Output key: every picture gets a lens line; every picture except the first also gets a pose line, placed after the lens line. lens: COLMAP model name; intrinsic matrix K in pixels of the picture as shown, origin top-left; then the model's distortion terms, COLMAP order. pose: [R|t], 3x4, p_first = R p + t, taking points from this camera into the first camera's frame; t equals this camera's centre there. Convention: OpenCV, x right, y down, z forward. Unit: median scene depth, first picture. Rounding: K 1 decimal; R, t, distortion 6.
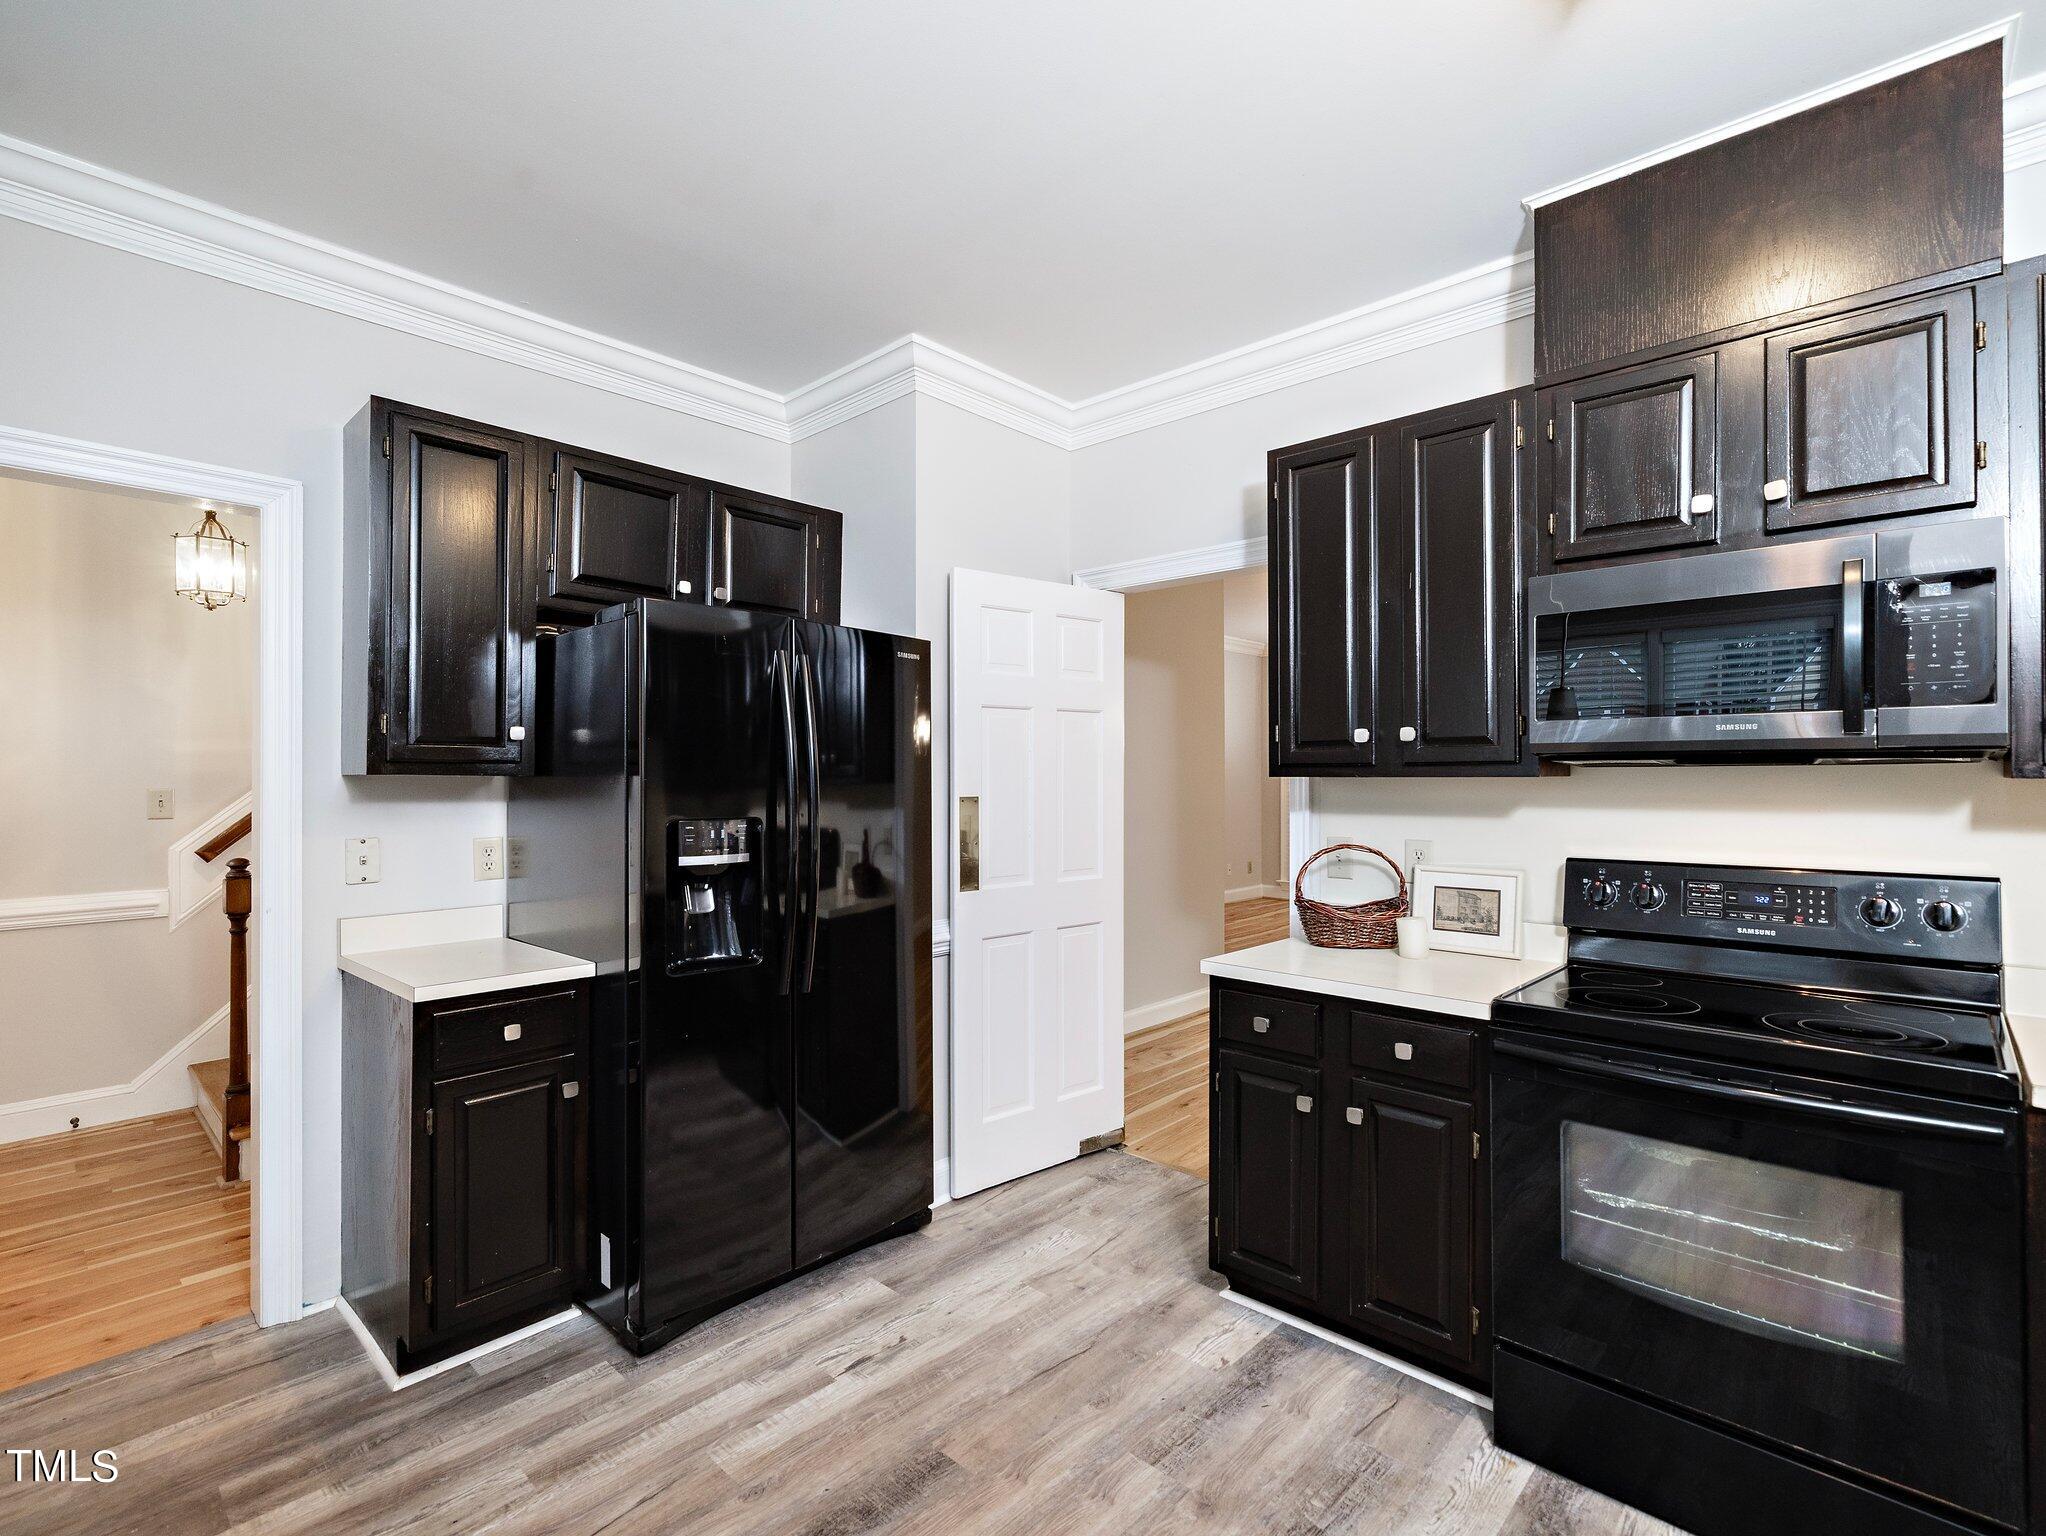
lens RADIAL K [[968.5, 0, 1023.0], [0, 968.5, 768.0], [0, 0, 1]] dist [0.000676, -0.000317]
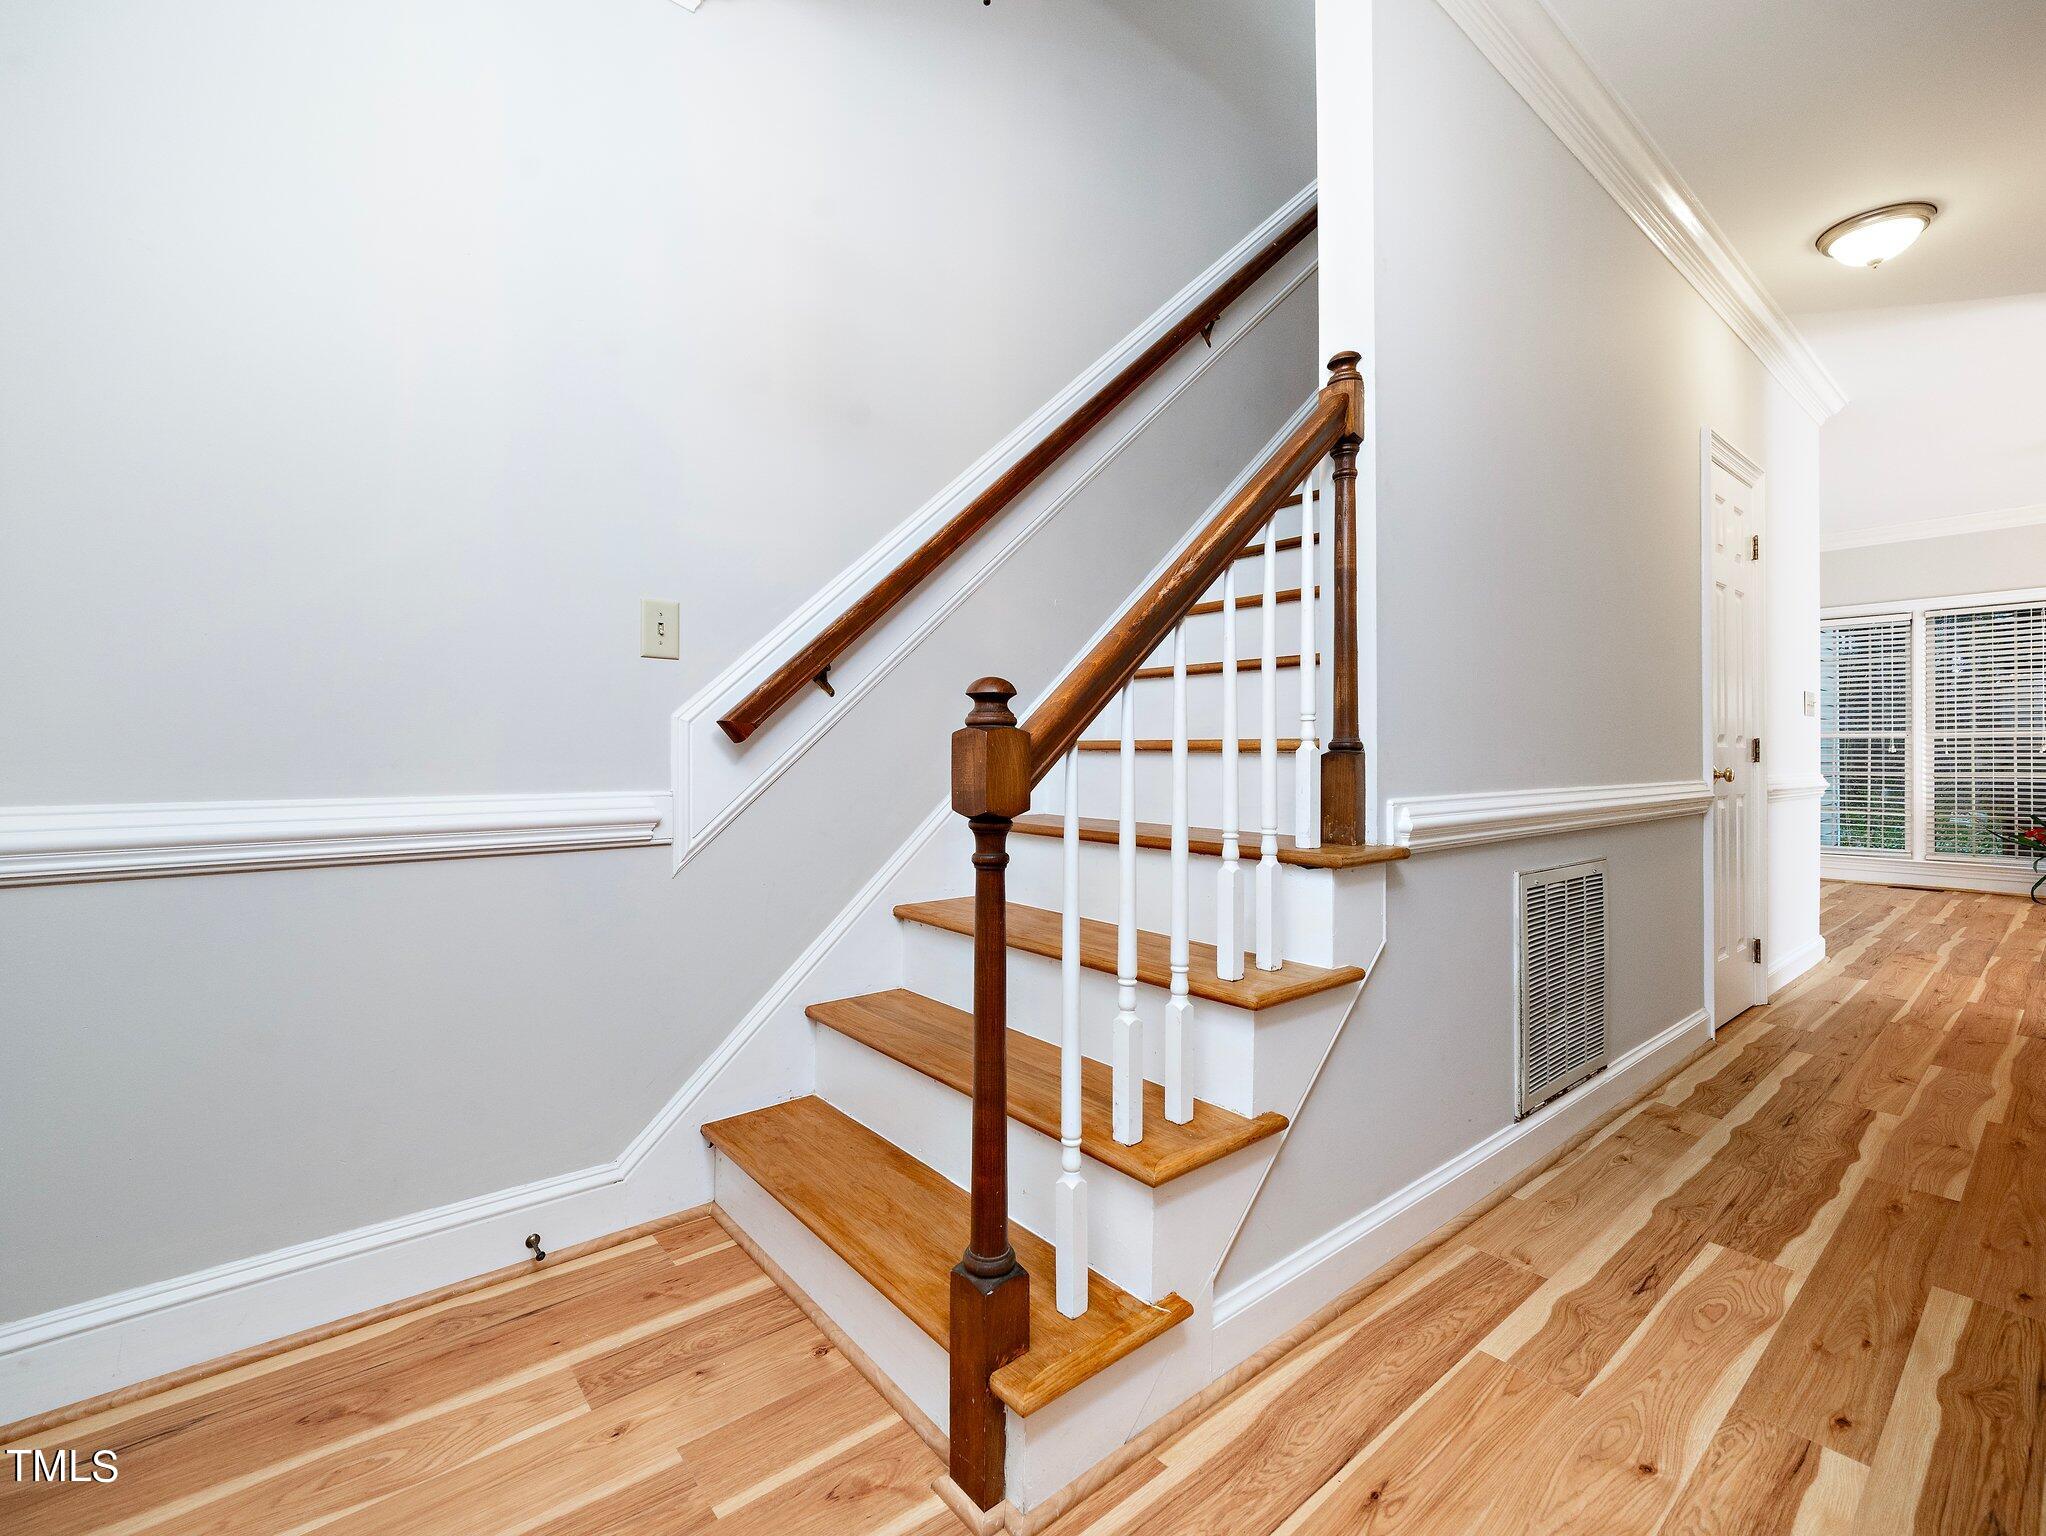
lens RADIAL K [[910.0, 0, 1030.8], [0, 910.0, 765.9], [0, 0, 1]] dist [0.001425, 0.000090]
pose [[0.992549, 0.001742, -0.121835, -0.633456], [-0.000478, 0.999946, 0.010401, 0.106269], [0.121846, -0.010265, 0.992496, 0.536889]]
